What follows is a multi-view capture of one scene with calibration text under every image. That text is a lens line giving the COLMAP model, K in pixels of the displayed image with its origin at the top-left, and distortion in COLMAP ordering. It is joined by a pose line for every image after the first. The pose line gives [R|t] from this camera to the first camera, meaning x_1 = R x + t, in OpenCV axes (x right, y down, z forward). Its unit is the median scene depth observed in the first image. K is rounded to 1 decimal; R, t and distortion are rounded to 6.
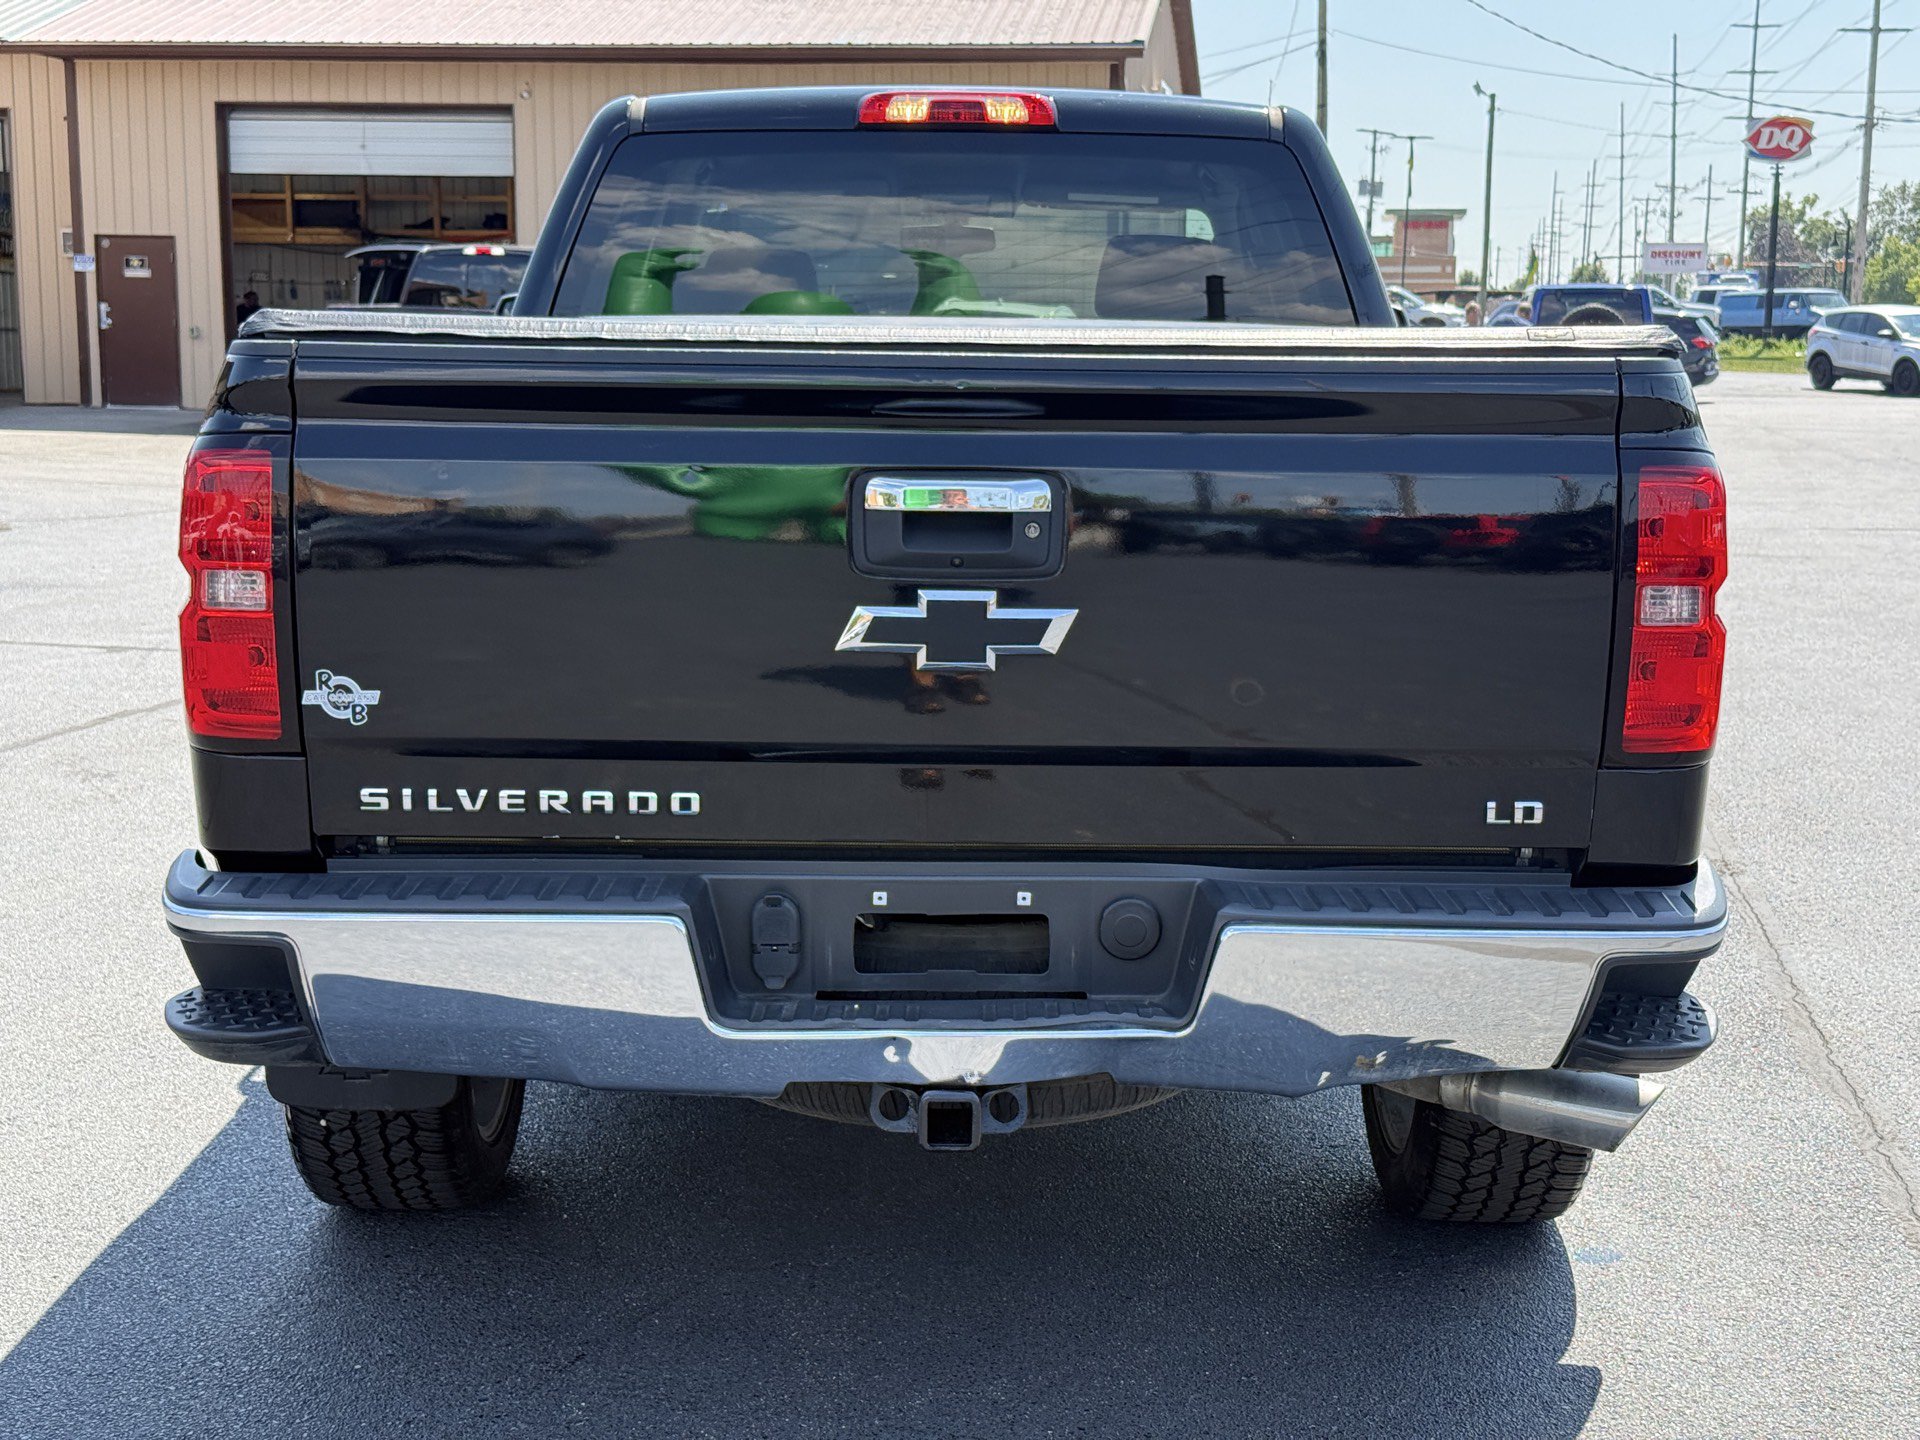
lens RADIAL K [[2640.6, 0, 960.0], [0, 2640.6, 720.0], [0, 0, 1]] dist [0.221349, -0.549958]
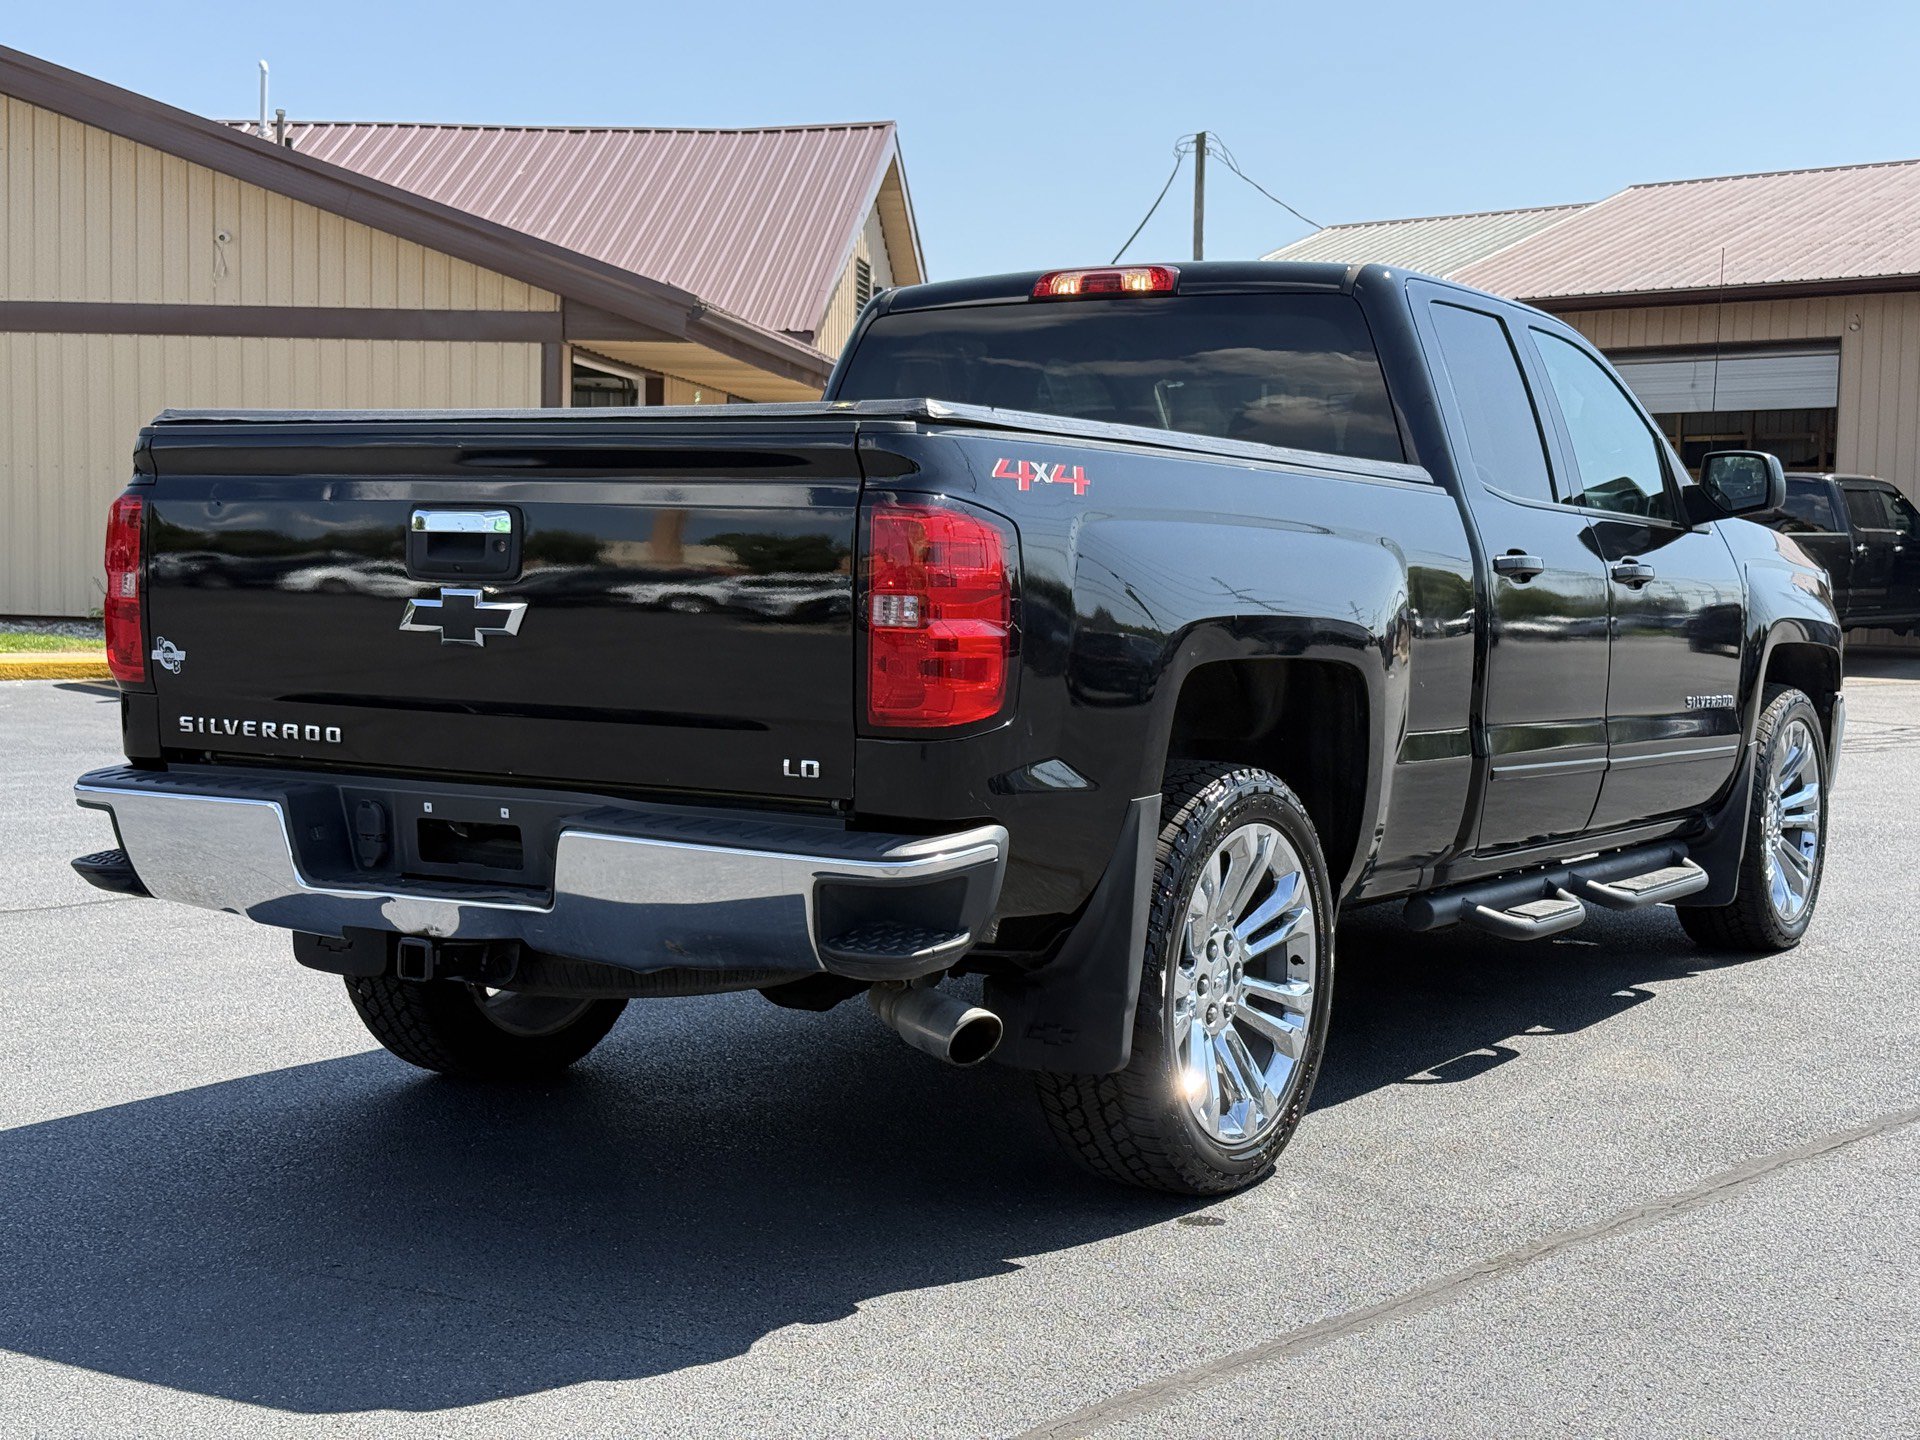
lens RADIAL K [[2607.6, 0, 946.1], [0, 2607.6, 746.3], [0, 0, 1]] dist [0.137008, -0.024082]
pose [[0.844261, 0.042294, -0.534261, 0.580849], [-0.085732, 0.994702, -0.056734, 0.055319], [0.529031, 0.093702, 0.843413, -0.024861]]
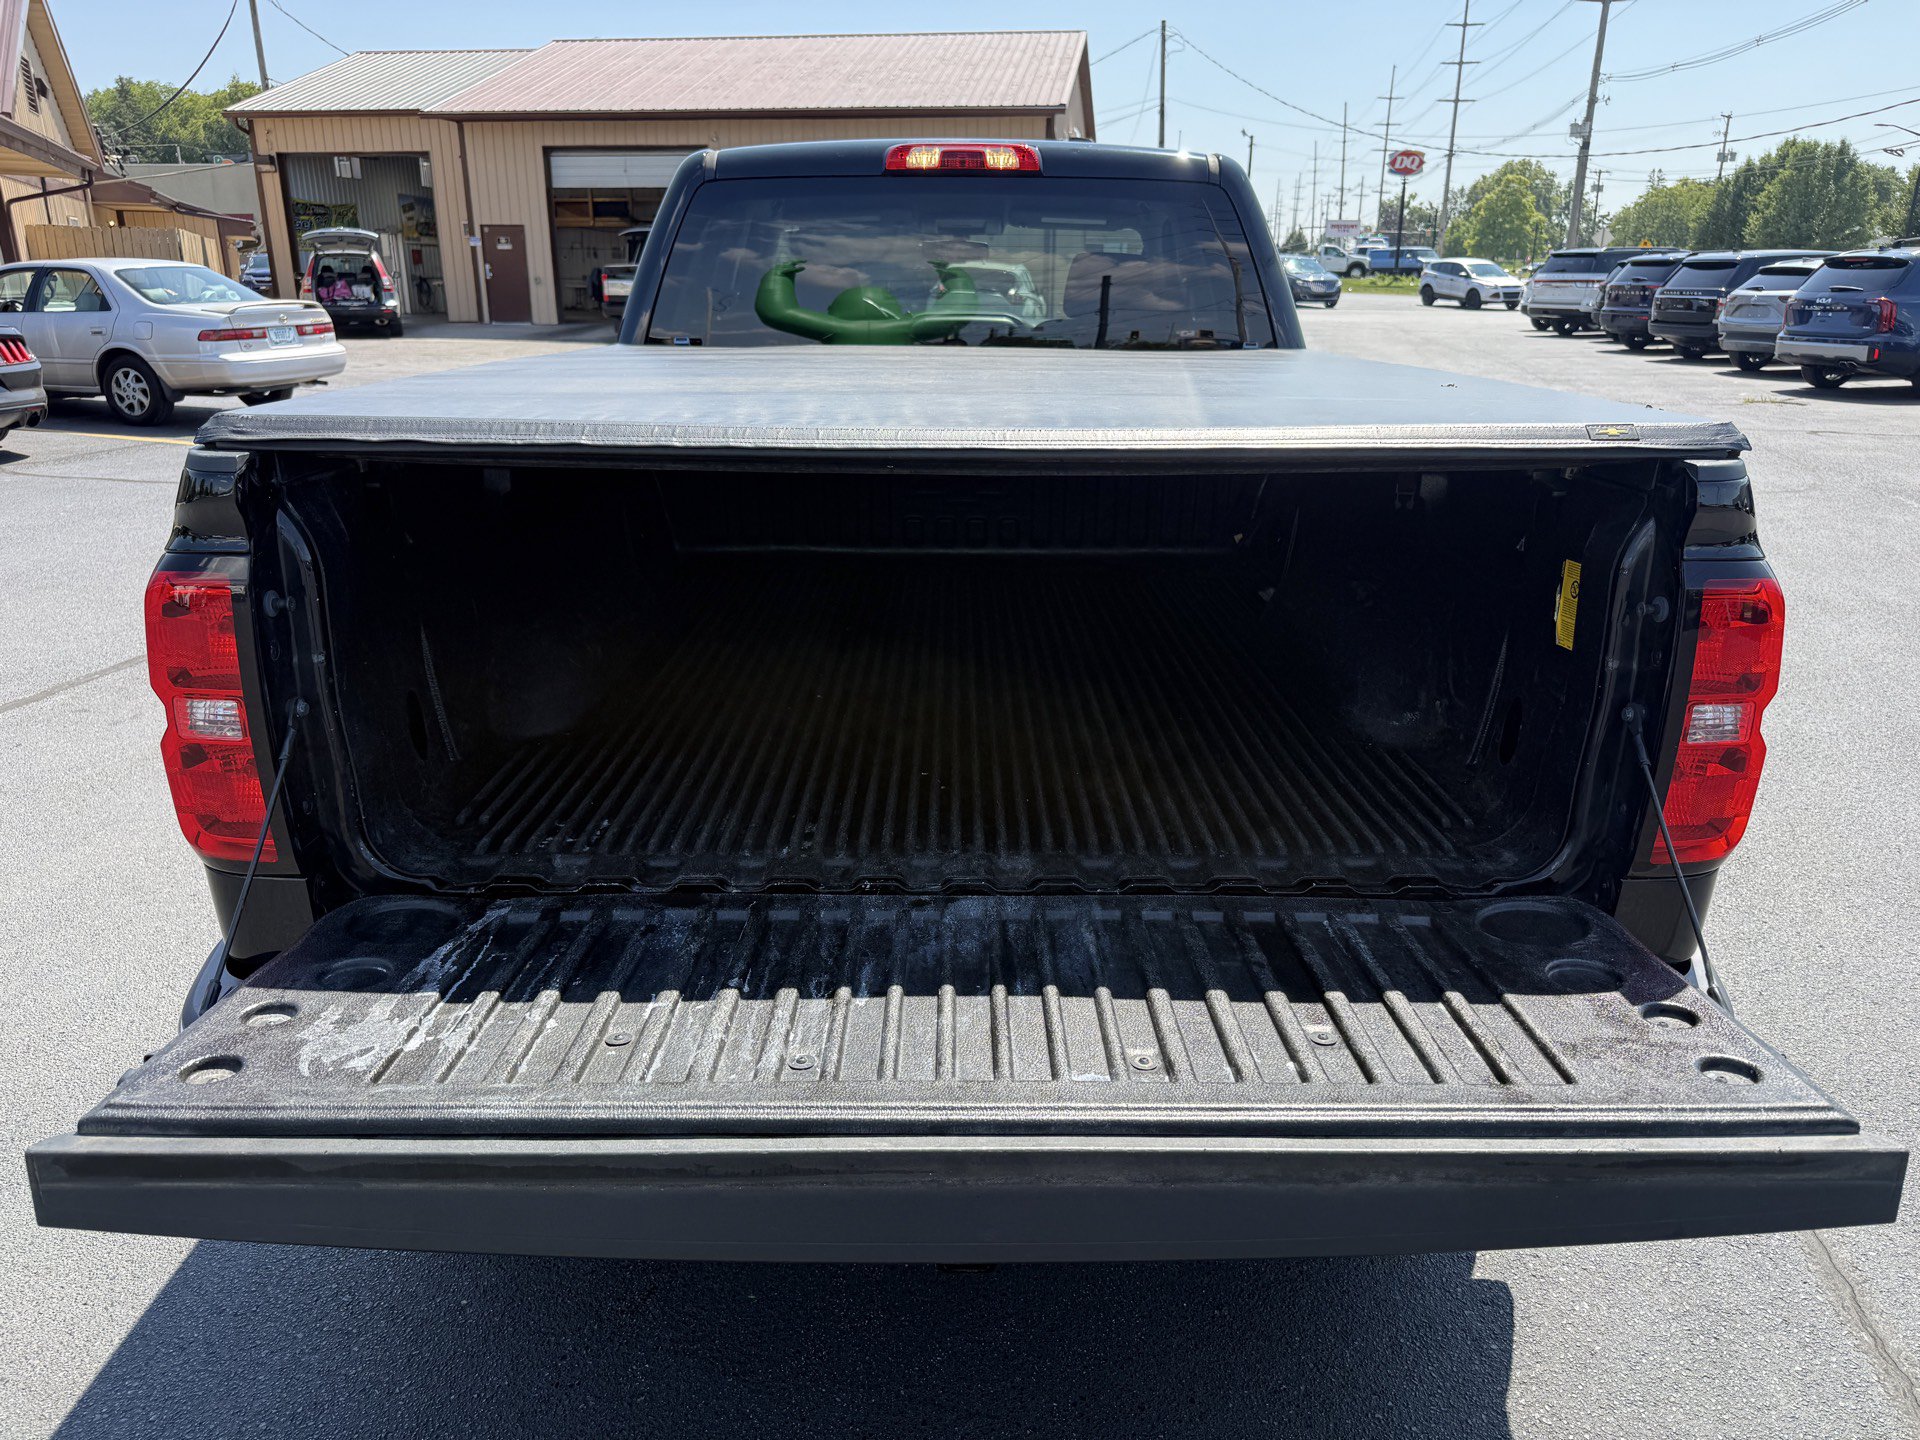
lens RADIAL K [[1361.8, 0, 964.5], [0, 1361.8, 725.9], [0, 0, 1]] dist [-0.006044, -0.003886]
pose [[0.999986, -0.005198, 0.000948, -0.002137], [0.004945, 0.983889, 0.178713, -0.078662], [-0.001862, -0.178706, 0.983901, 0.315583]]
